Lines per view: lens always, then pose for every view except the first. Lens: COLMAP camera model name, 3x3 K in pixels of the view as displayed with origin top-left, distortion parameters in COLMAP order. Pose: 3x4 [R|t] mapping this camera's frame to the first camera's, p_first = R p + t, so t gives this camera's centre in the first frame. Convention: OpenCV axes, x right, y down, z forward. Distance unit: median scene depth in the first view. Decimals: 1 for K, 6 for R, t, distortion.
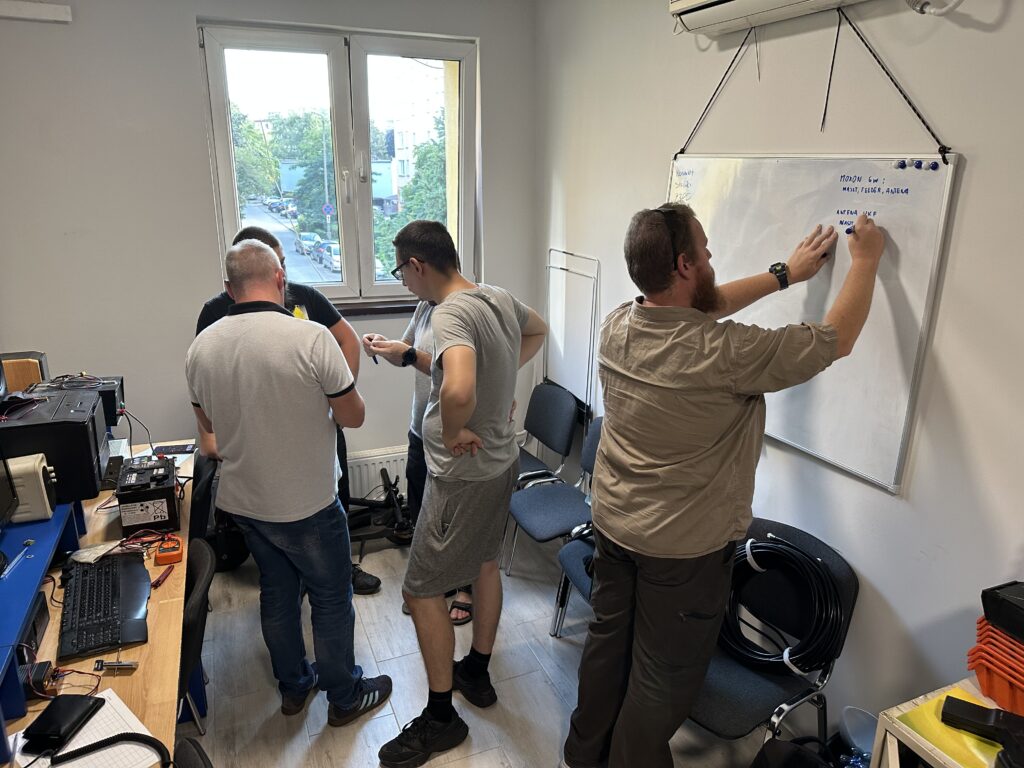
lens RADIAL K [[733.1, 0, 526.6], [0, 733.1, 411.6], [0, 0, 1]] dist [0.000924, 0.004192]
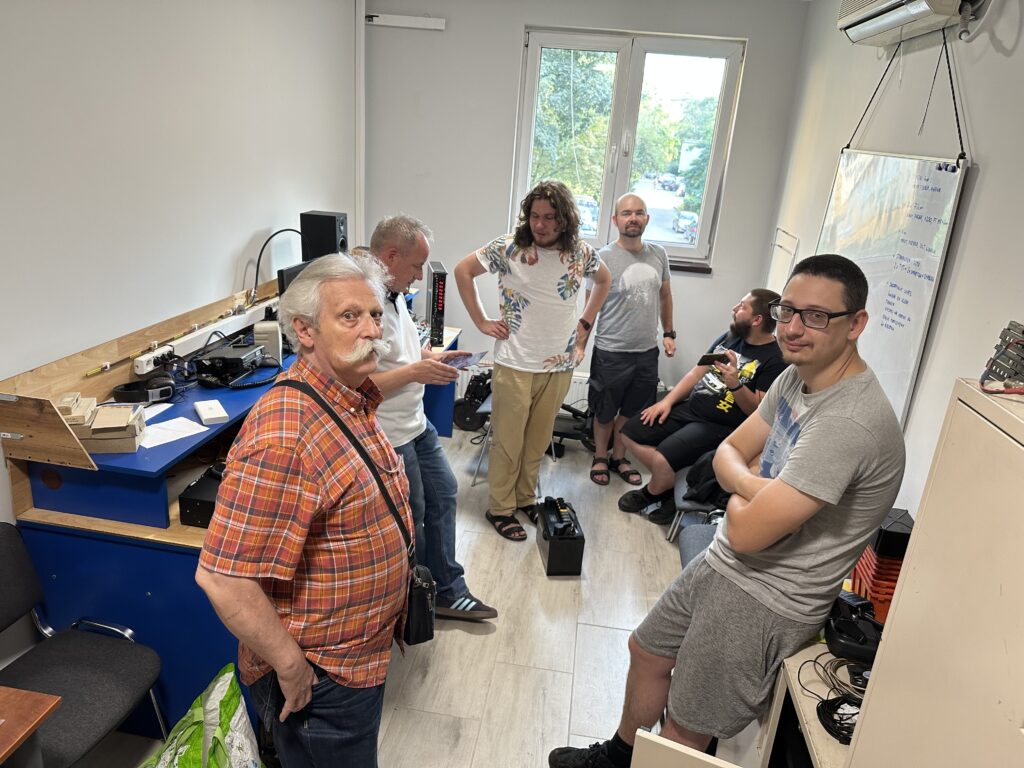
lens RADIAL K [[721.5, 0, 511.4], [0, 721.5, 405.8], [0, 0, 1]] dist [0.035108, -0.003294]
pose [[0.861178, 0.235452, -0.450484, 0.423643], [-0.227422, 0.971072, 0.072790, 0.078708], [0.454590, 0.039765, 0.889812, -0.259551]]
